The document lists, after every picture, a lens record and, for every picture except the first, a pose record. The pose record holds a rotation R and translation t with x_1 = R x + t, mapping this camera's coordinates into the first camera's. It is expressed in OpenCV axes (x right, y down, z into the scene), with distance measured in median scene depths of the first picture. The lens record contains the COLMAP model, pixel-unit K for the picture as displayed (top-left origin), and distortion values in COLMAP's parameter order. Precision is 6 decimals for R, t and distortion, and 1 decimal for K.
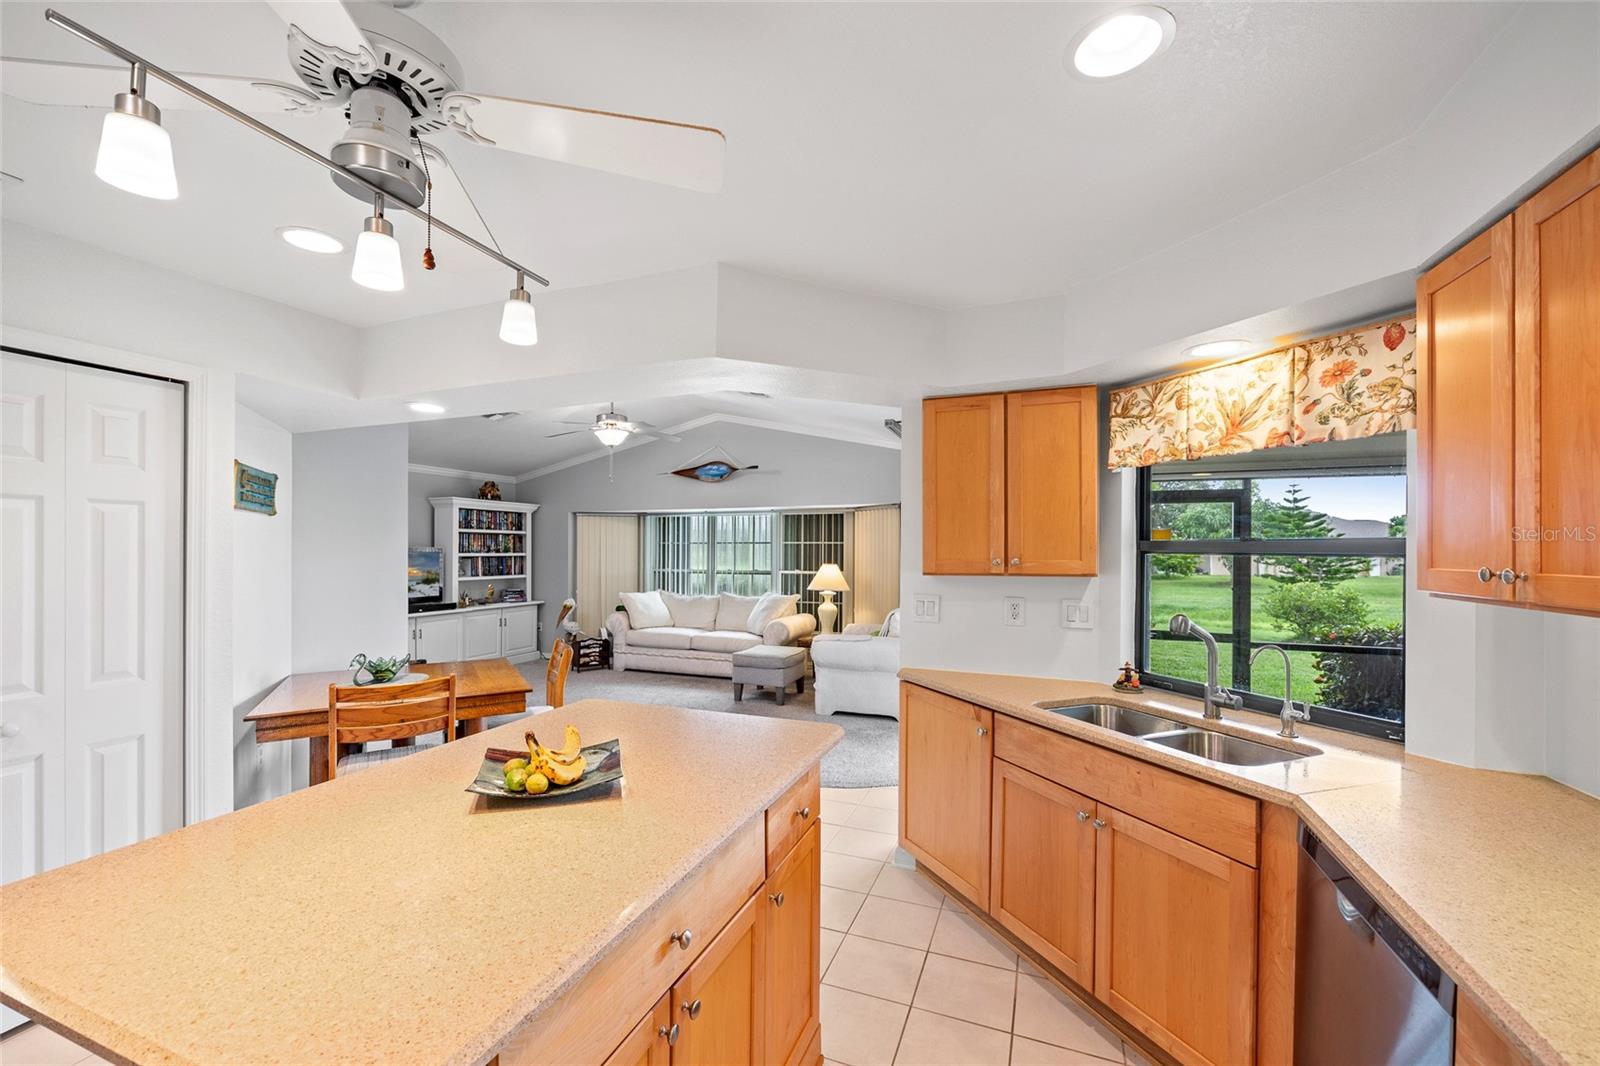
lens RADIAL K [[645.8, 0, 794.4], [0, 645.8, 543.4], [0, 0, 1]] dist [-0.006177, 0.000967]
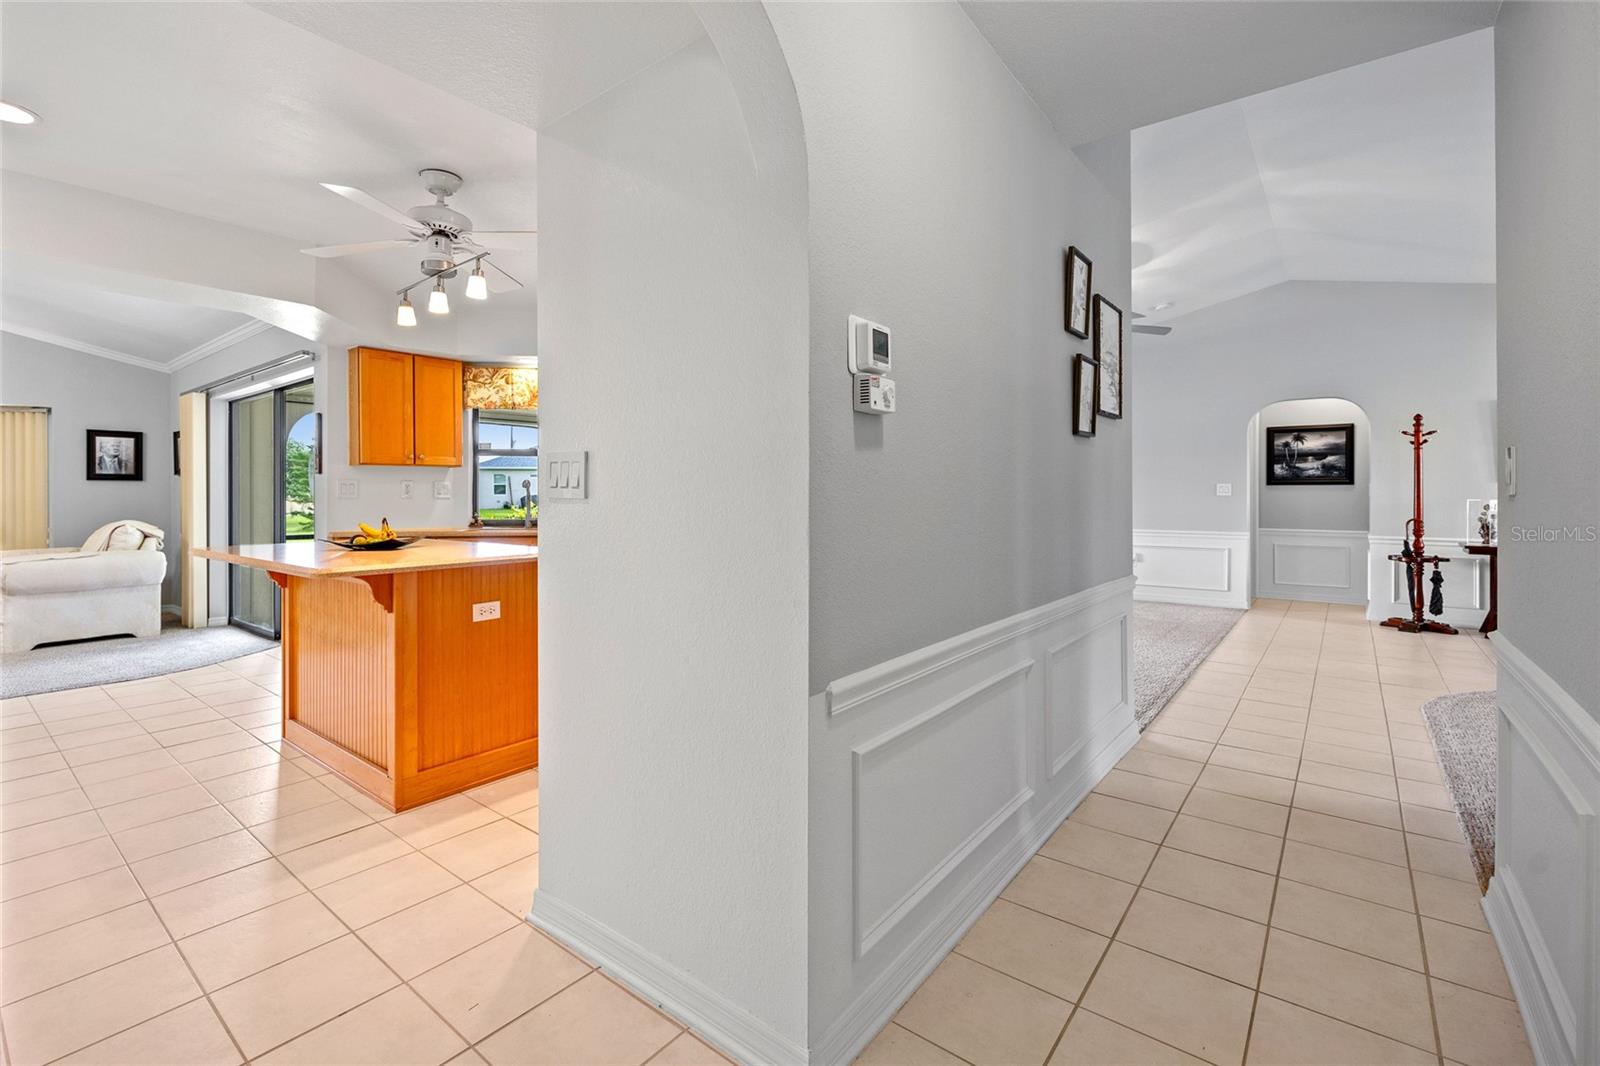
lens RADIAL K [[713.2, 0, 760.0], [0, 713.2, 491.7], [0, 0, 1]] dist [-0.010765, 0.002856]
pose [[0.306074, -0.001168, 0.952007, -0.391958], [-0.004096, 0.999988, 0.002544, 0.037535], [-0.951999, -0.004678, 0.306066, -0.138274]]
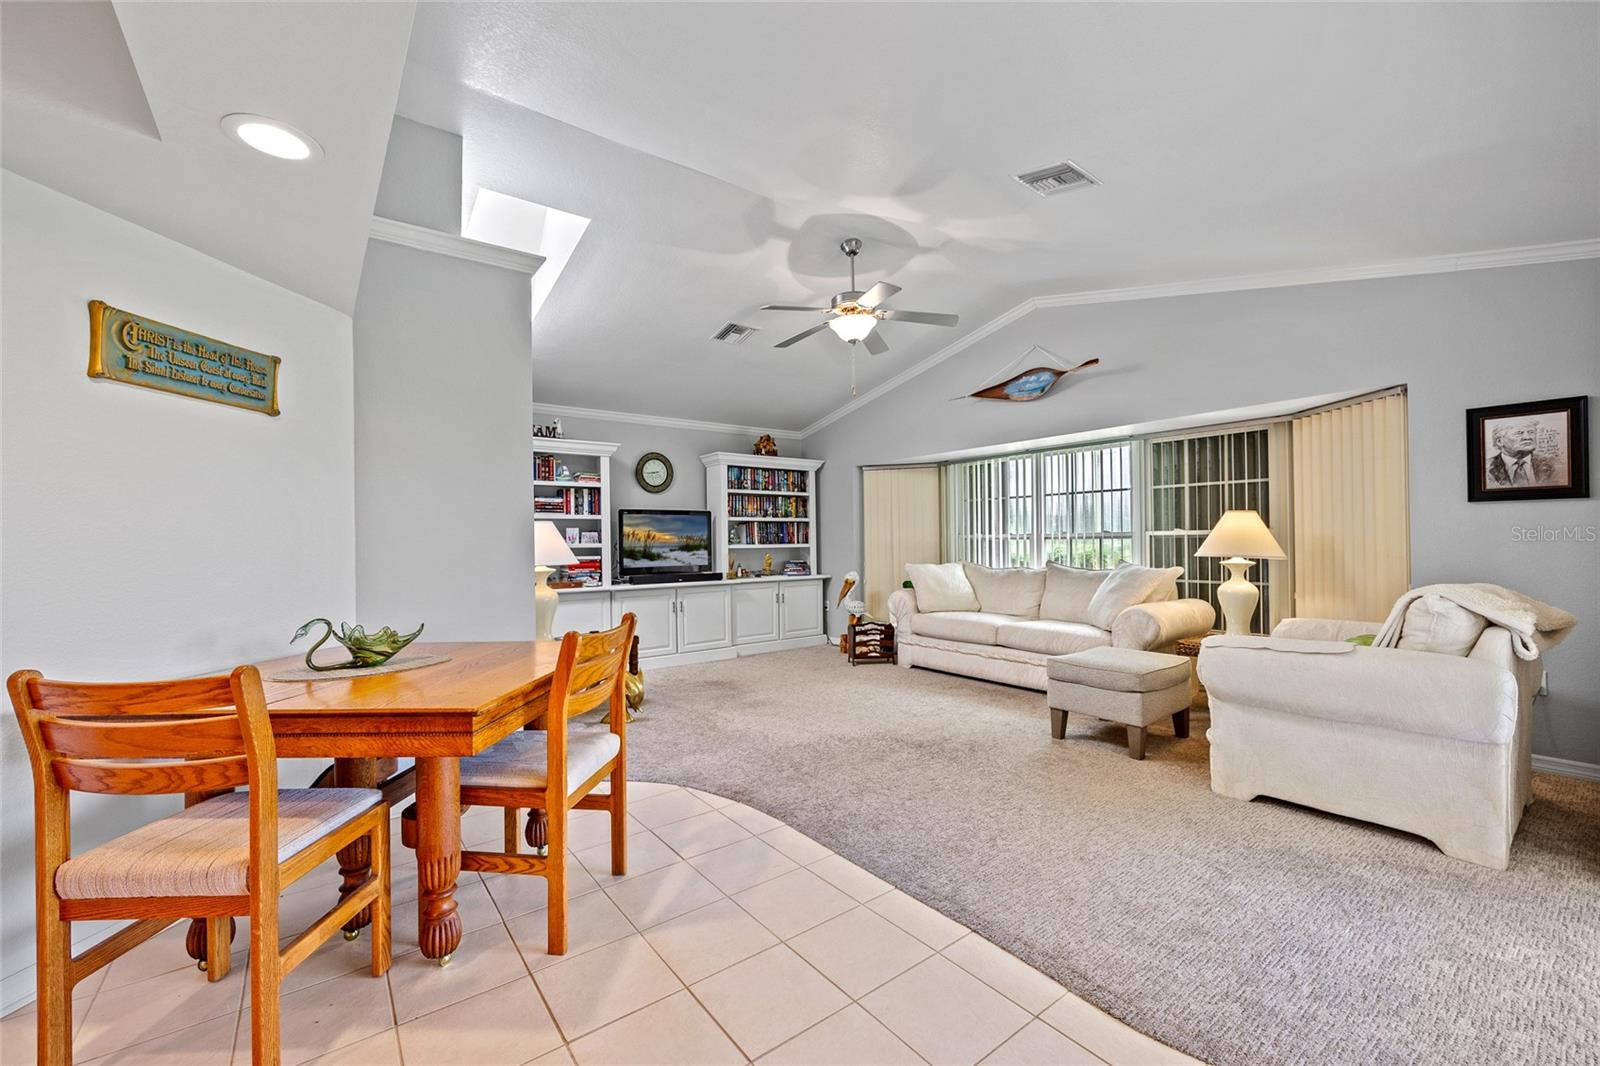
lens RADIAL K [[645.8, 0, 794.7], [0, 645.8, 535.9], [0, 0, 1]] dist [-0.006177, 0.000967]
pose [[0.851042, -0.016373, -0.524842, 0.017030], [0.019929, 0.999801, 0.001126, 0.042337], [0.524719, -0.011418, 0.851199, 0.299896]]
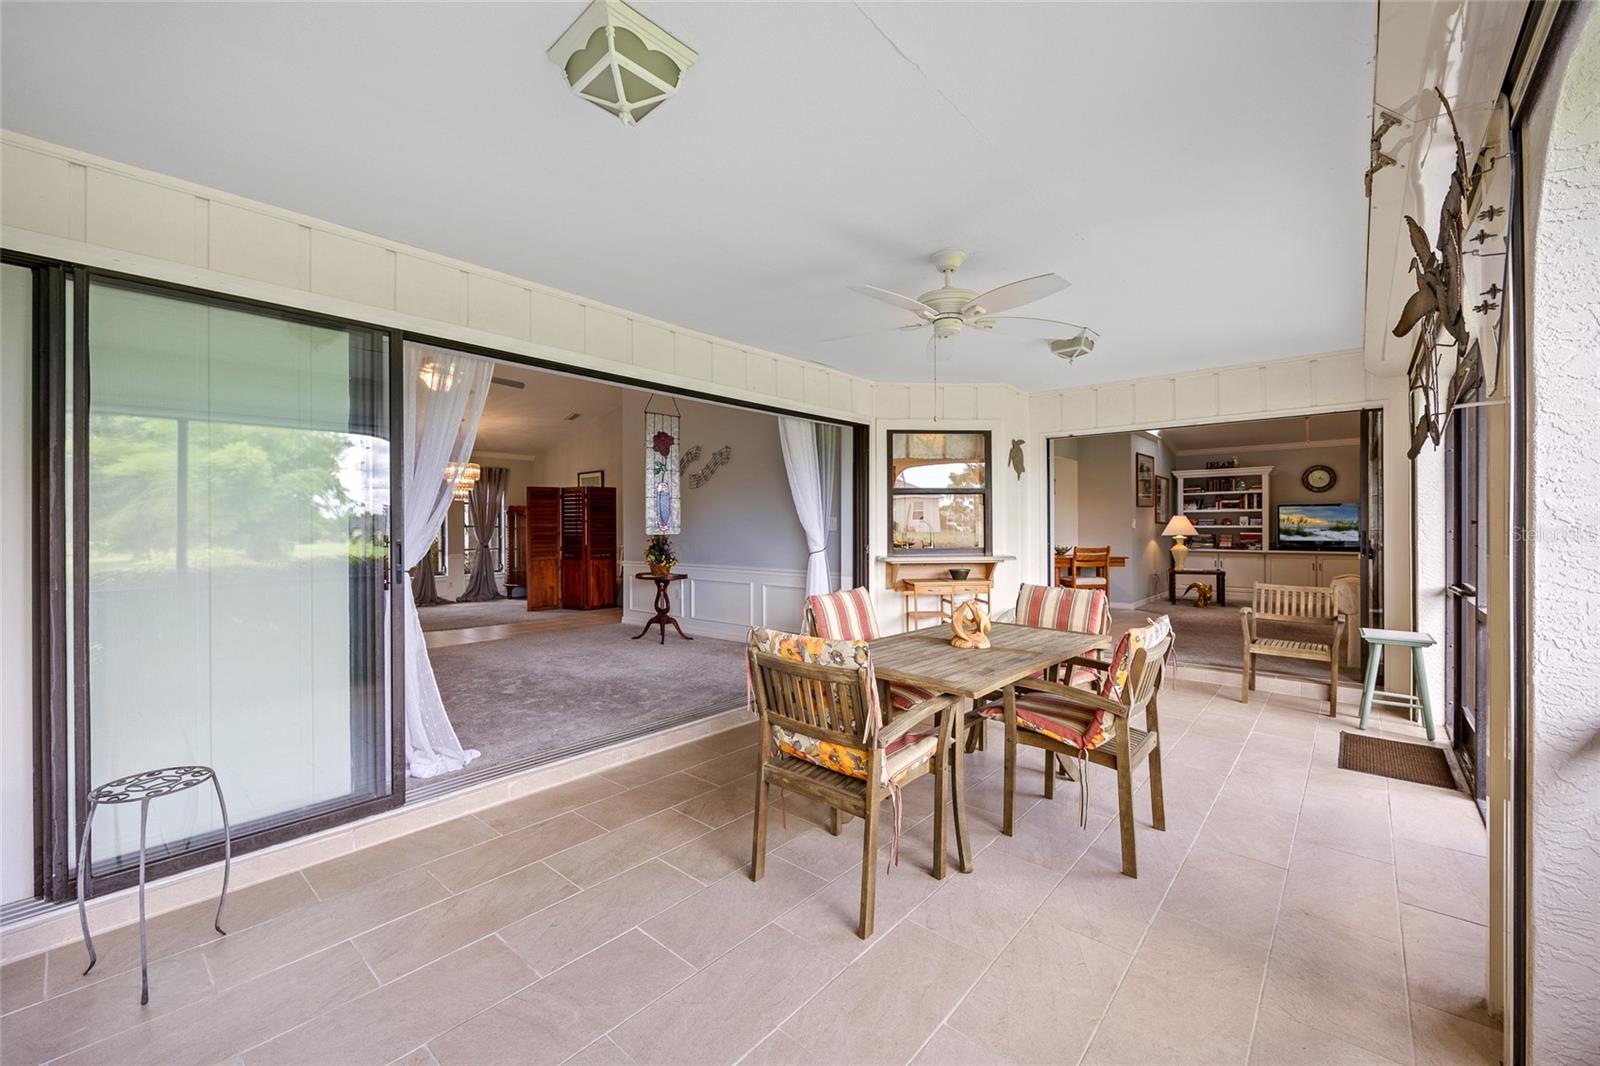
lens RADIAL K [[645.8, 0, 835.5], [0, 645.8, 532.1], [0, 0, 1]] dist [-0.006177, 0.000967]
pose [[-0.303872, 0.006534, -0.952691, 0.944383], [0.013584, 0.999905, 0.002525, 0.046154], [0.952616, -0.012174, -0.303932, 0.403131]]
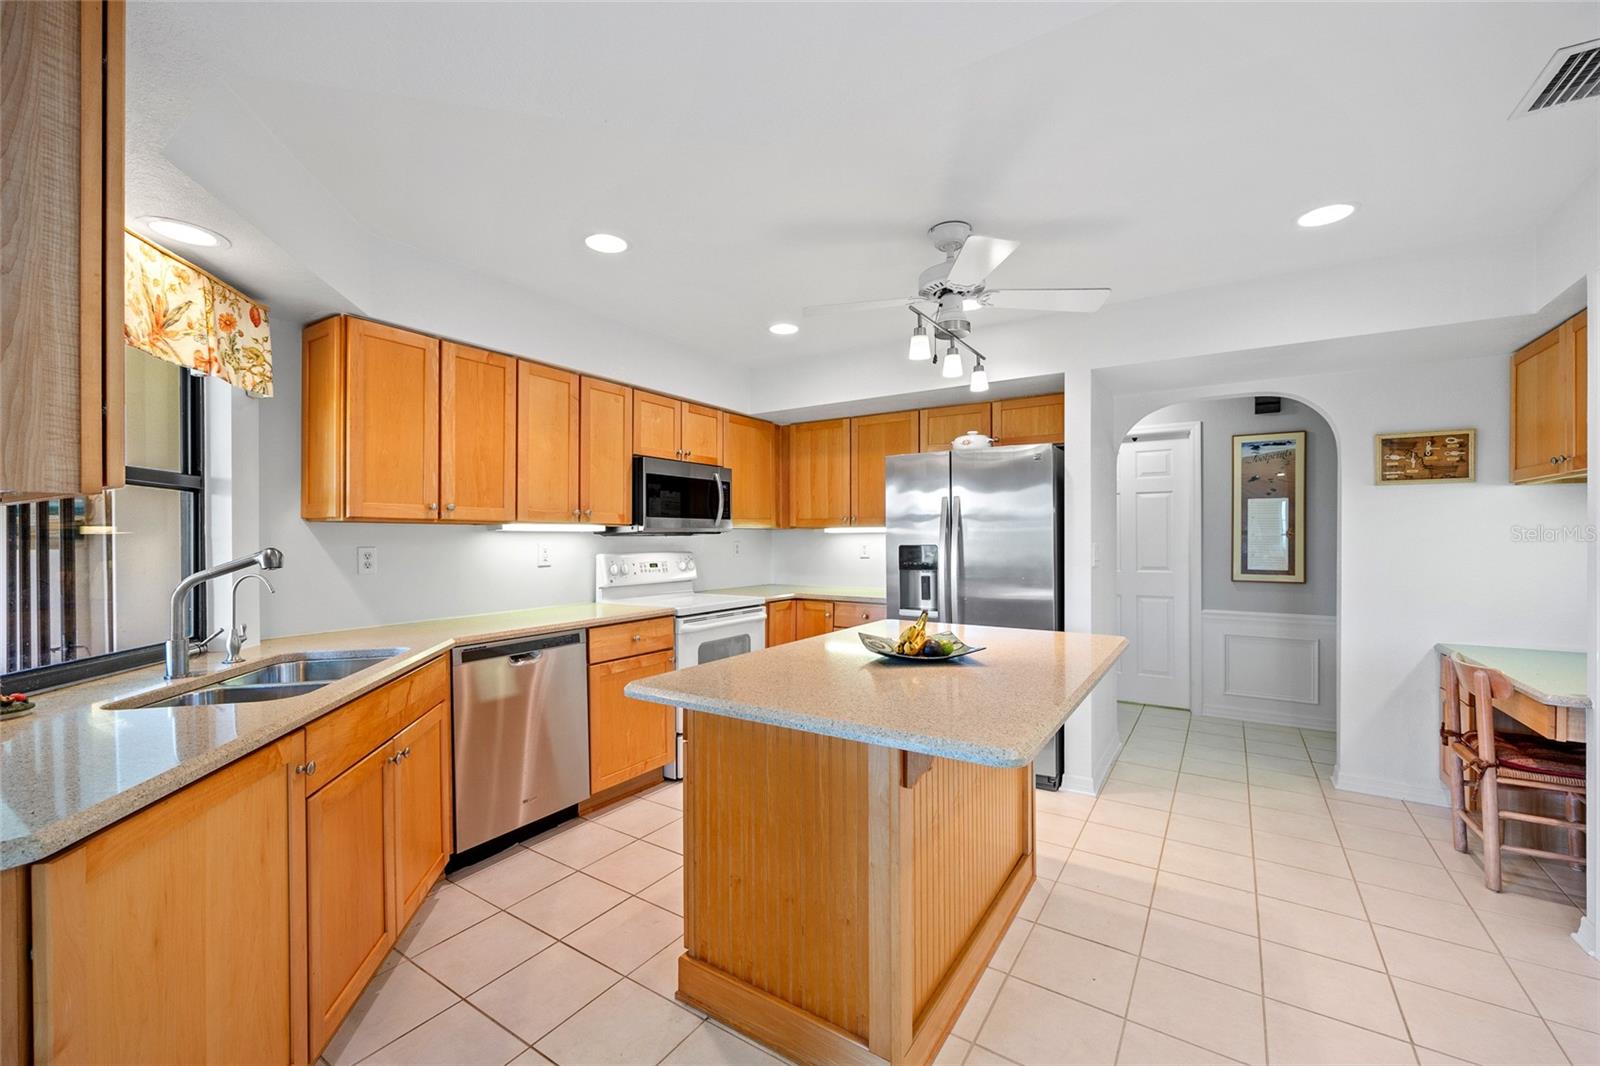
lens RADIAL K [[645.8, 0, 804.4], [0, 645.8, 533.2], [0, 0, 1]] dist [-0.006177, 0.000967]
pose [[-0.981514, -0.000426, 0.191390, -0.080567], [-0.002898, 0.999916, -0.012634, 0.025668], [-0.191369, -0.012955, -0.981433, 0.453530]]
